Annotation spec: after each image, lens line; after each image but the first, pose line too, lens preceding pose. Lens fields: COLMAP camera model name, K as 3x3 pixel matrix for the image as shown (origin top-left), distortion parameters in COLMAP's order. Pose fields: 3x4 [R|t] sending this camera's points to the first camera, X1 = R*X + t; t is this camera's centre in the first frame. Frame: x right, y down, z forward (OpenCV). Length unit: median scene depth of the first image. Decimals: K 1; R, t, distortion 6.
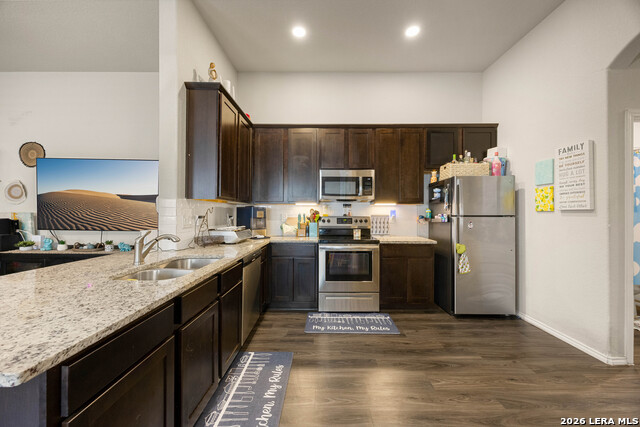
lens RADIAL K [[246.4, 0, 319.4], [0, 246.4, 212.7], [0, 0, 1]] dist [-0.001680, -0.000318]
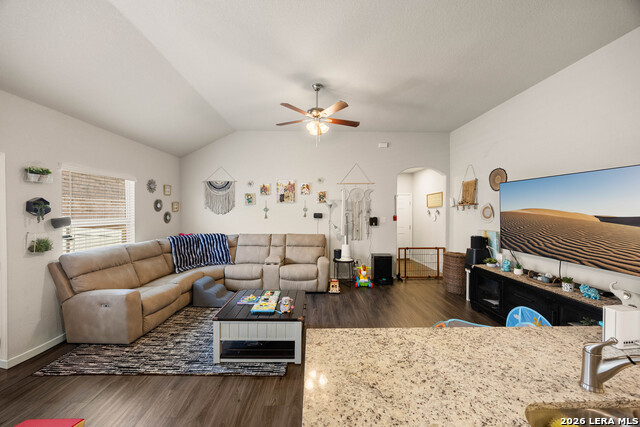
lens RADIAL K [[246.4, 0, 319.4], [0, 246.4, 212.7], [0, 0, 1]] dist [-0.001680, -0.000318]
pose [[0.034742, 0.006335, -0.999376, -0.090714], [-0.000267, 0.999980, 0.006330, -0.102332], [0.999396, 0.000047, 0.034743, 0.169939]]
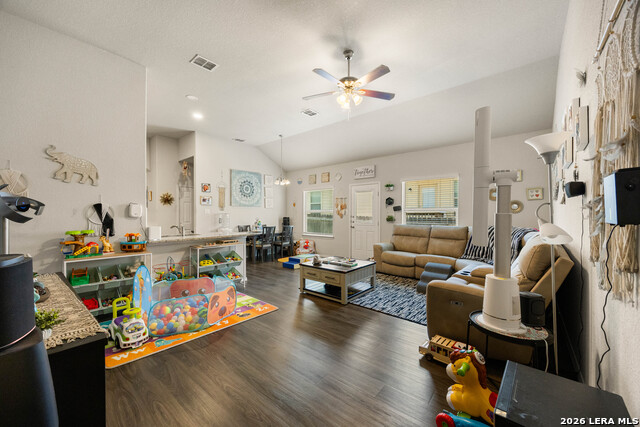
lens RADIAL K [[239.7, 0, 322.1], [0, 239.7, 215.5], [0, 0, 1]] dist [-0.000244, -0.000076]
pose [[-0.779950, -0.007134, 0.625802, -1.674653], [-0.007059, 0.999972, 0.002601, -0.010842], [-0.625803, -0.002389, -0.779978, 0.994209]]
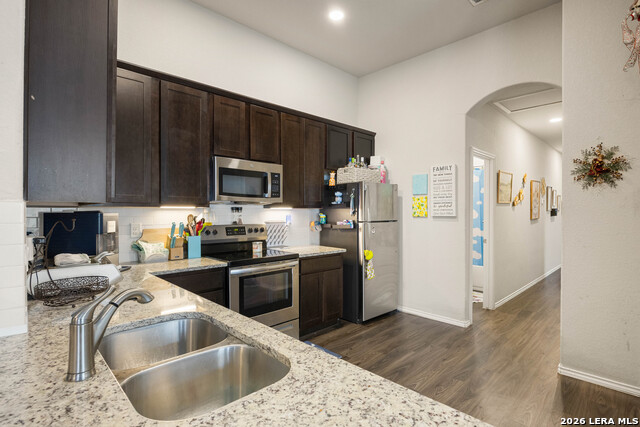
lens RADIAL K [[321.0, 0, 330.1], [0, 321.0, 214.1], [0, 0, 1]] dist [-0.023075, -0.000023]
pose [[0.698674, -0.006546, 0.715411, -0.405584], [-0.000823, 0.999950, 0.009953, -0.027756], [-0.715440, -0.007542, 0.698633, 0.179609]]
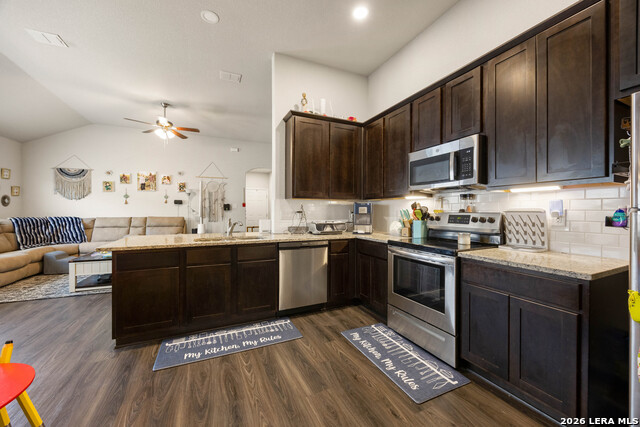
lens RADIAL K [[248.3, 0, 320.0], [0, 248.3, 212.6], [0, 0, 1]] dist [0.000551, -0.000402]
pose [[0.425950, 0.001397, -0.904746, 0.612724], [0.002000, 0.999995, 0.002486, 0.013536], [0.904745, -0.002869, 0.425945, 0.407339]]
